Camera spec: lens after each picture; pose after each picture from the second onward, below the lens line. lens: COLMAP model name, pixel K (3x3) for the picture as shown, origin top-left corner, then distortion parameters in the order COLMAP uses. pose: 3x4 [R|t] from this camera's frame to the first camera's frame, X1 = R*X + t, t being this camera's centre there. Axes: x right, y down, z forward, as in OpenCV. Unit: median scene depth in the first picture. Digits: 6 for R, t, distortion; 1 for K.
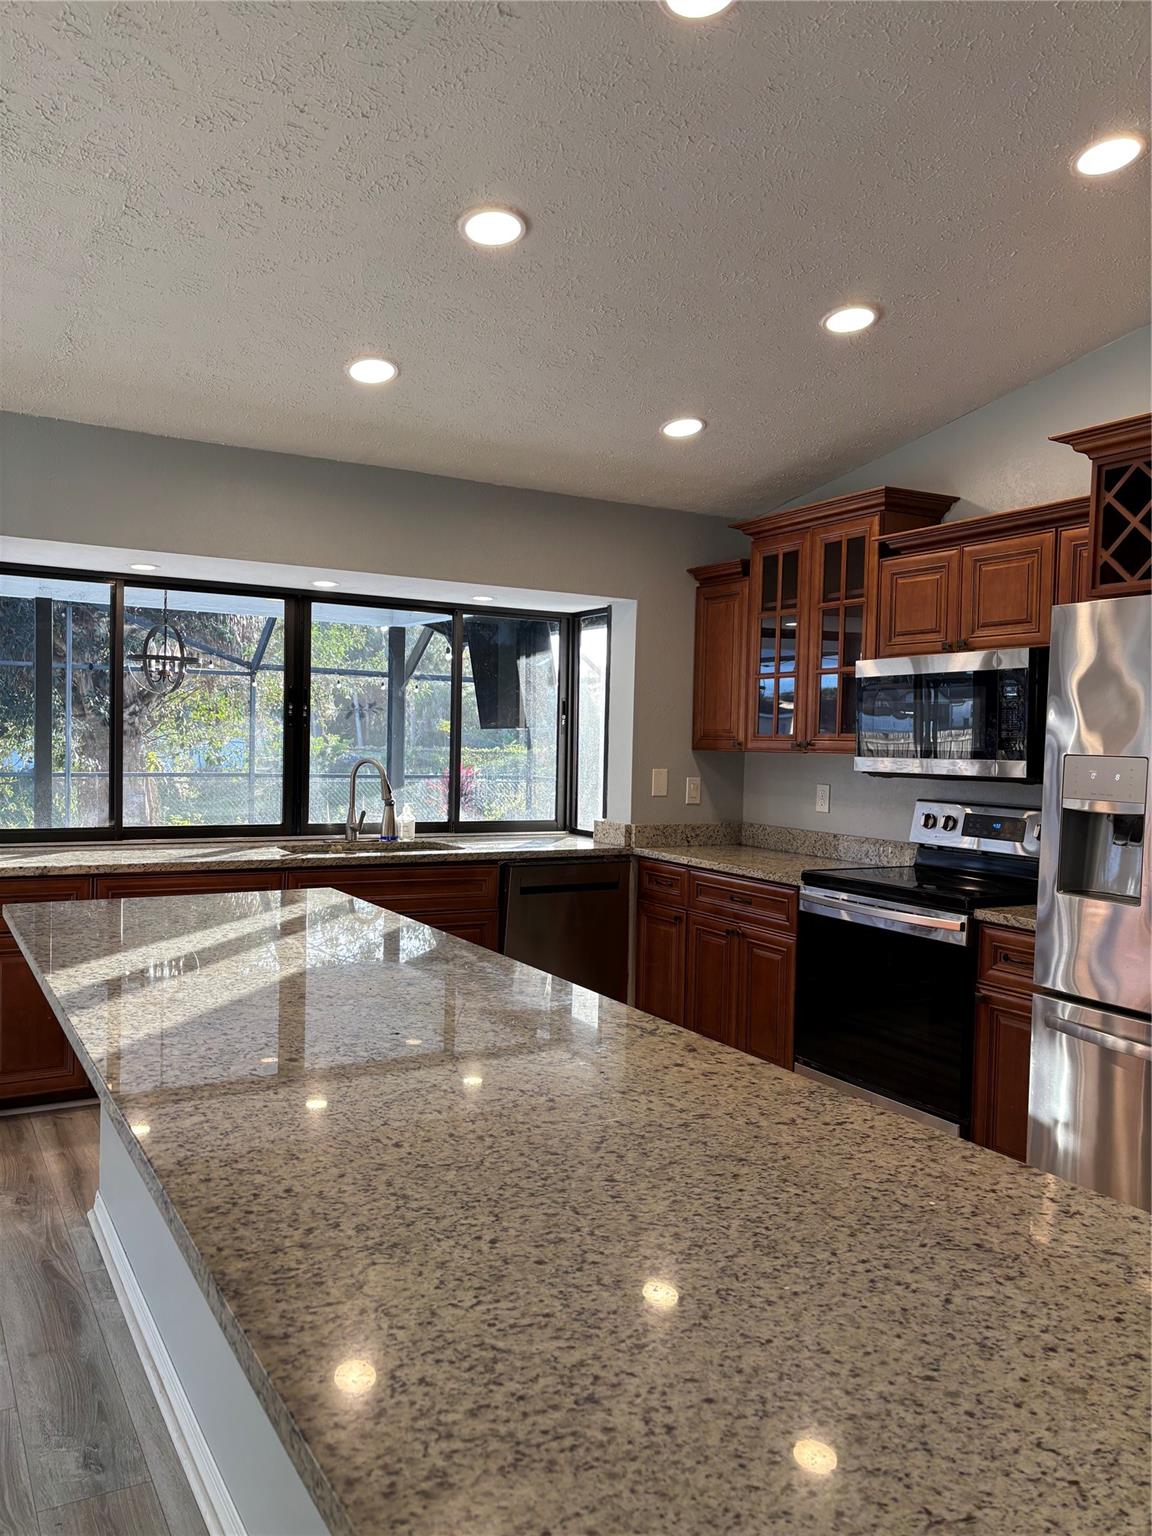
lens RADIAL K [[1156.2, 0, 557.7], [0, 1156.2, 778.8], [0, 0, 1]] dist [0.041947, -0.041341]
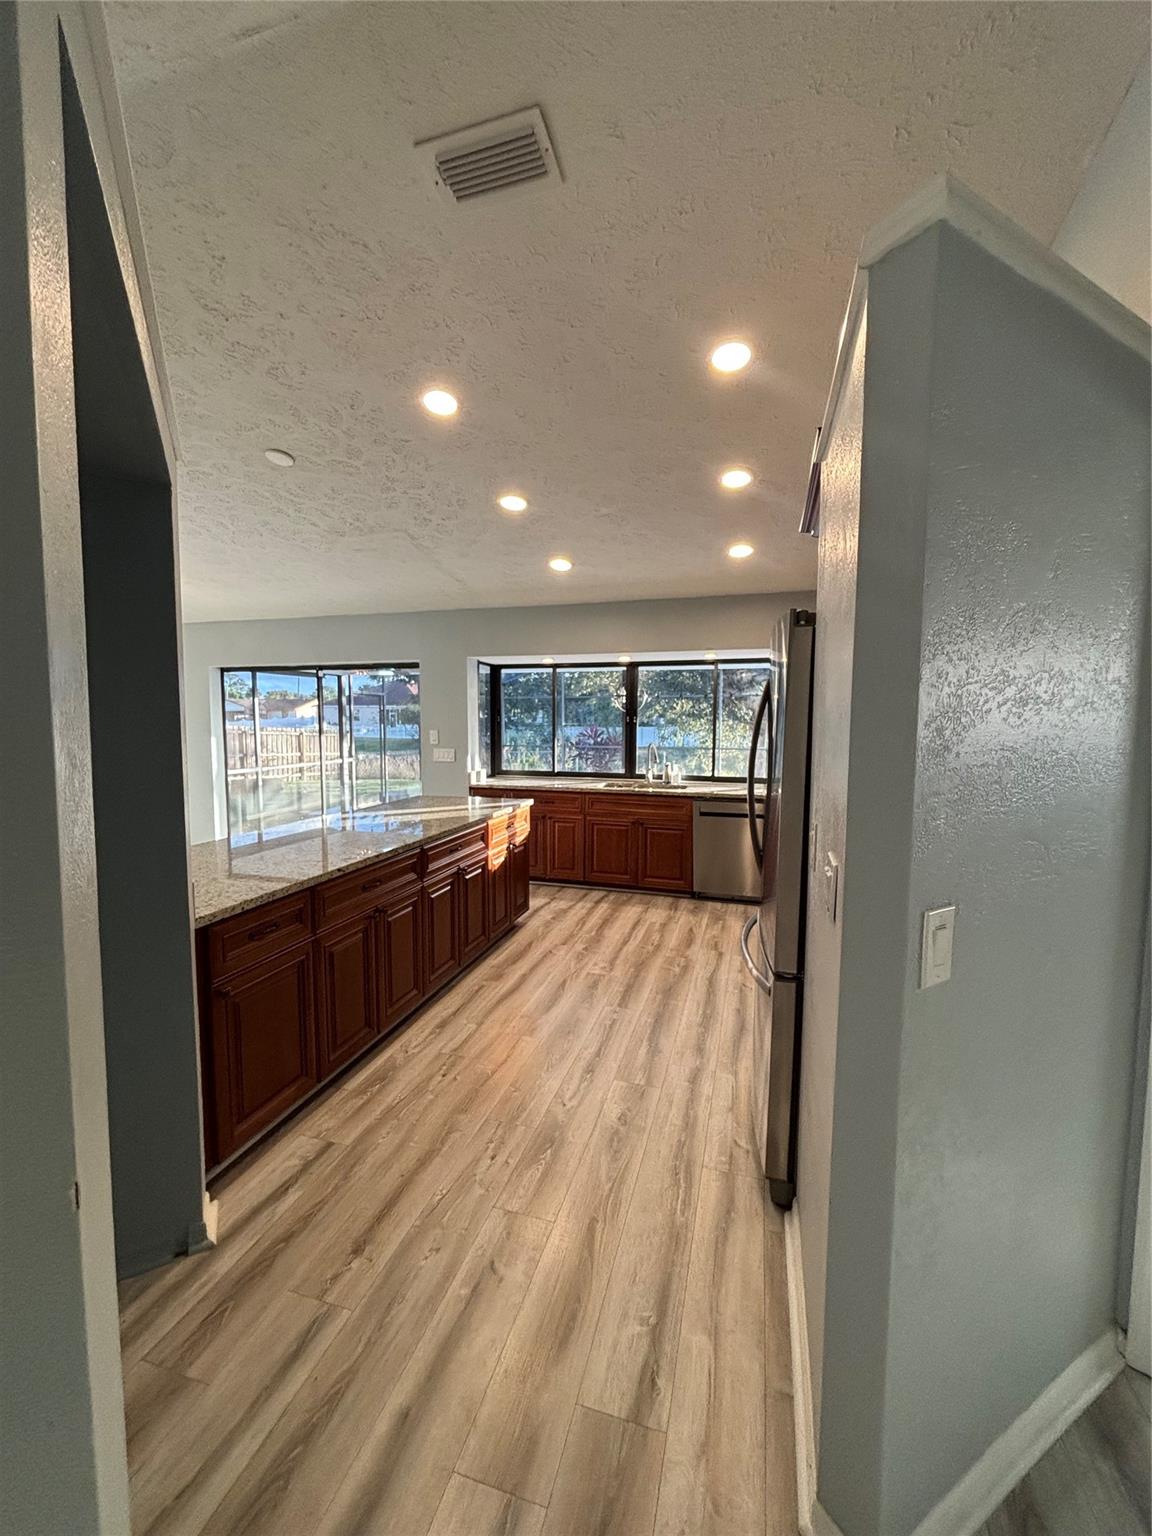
lens RADIAL K [[623.7, 0, 577.6], [0, 623.7, 765.9], [0, 0, 1]] dist [0.000366, -0.000281]
pose [[0.693949, 0.031342, -0.719342, 0.618601], [-0.012963, 0.999434, 0.031040, -0.009139], [0.719908, -0.012215, 0.693962, 0.177352]]
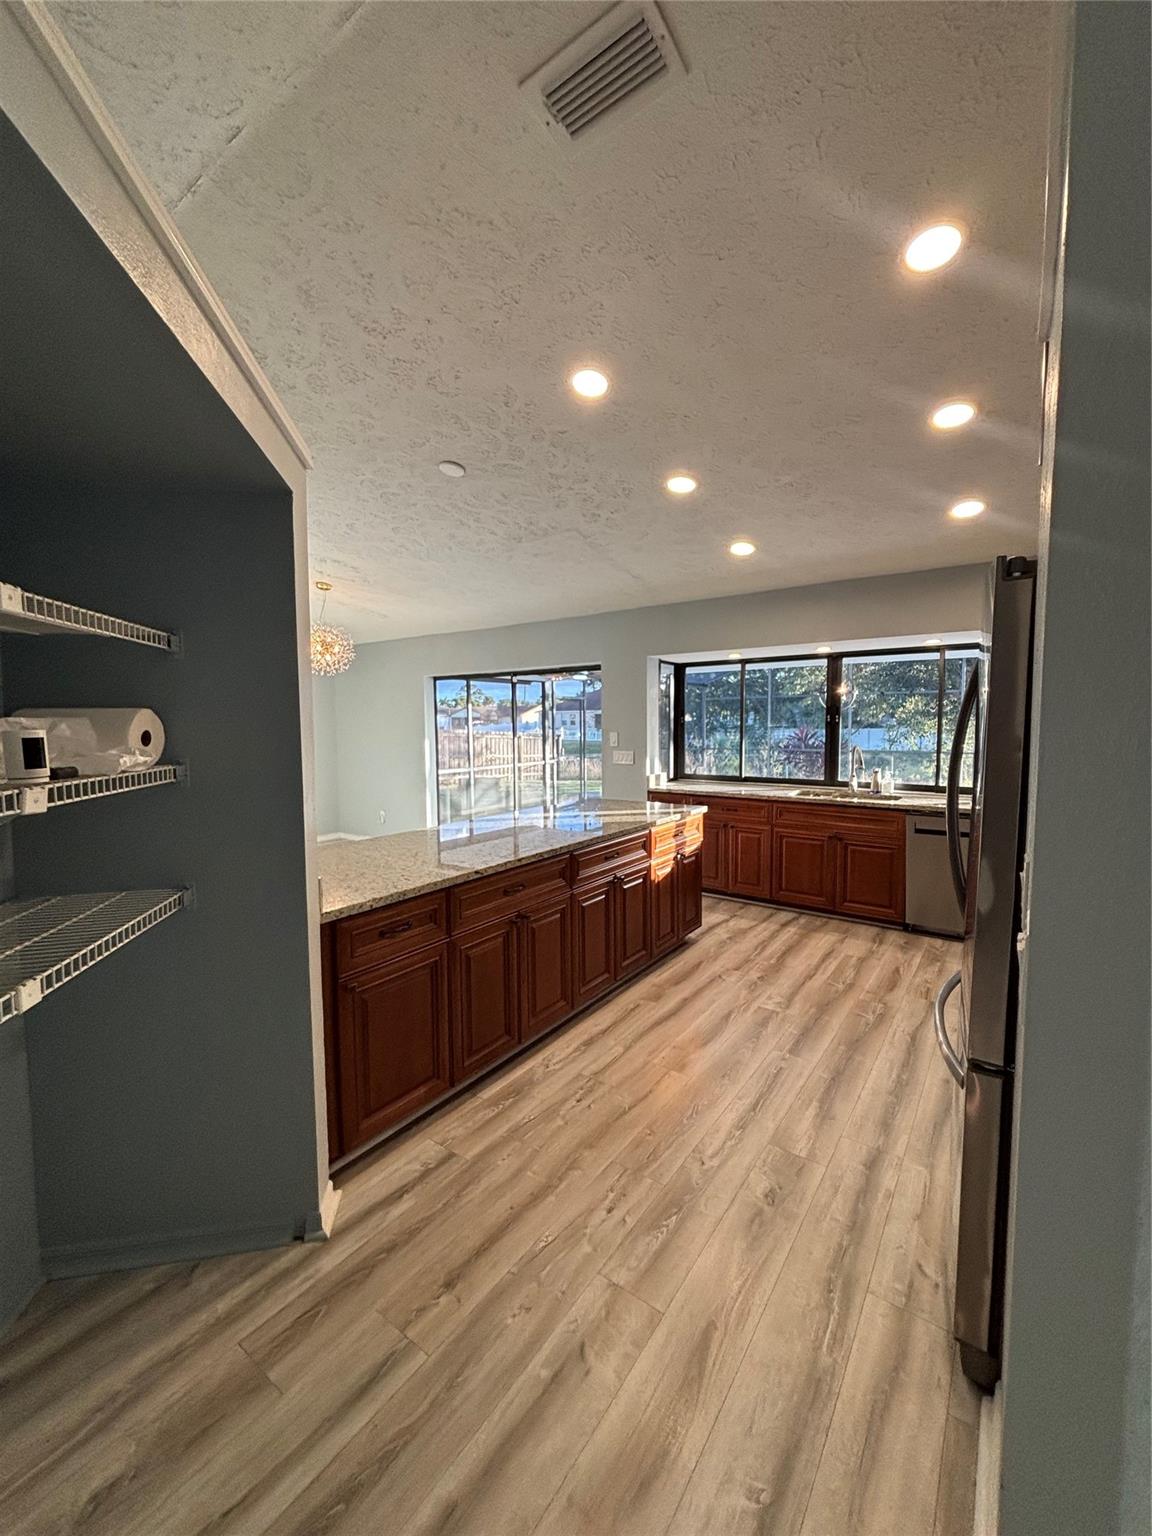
lens RADIAL K [[623.7, 0, 578.4], [0, 623.7, 764.9], [0, 0, 1]] dist [0.000366, -0.000281]
pose [[0.418690, 0.033460, -0.907513, 0.604605], [-0.017527, 0.999433, 0.028763, -0.008301], [0.907960, 0.003863, 0.419039, 0.260889]]
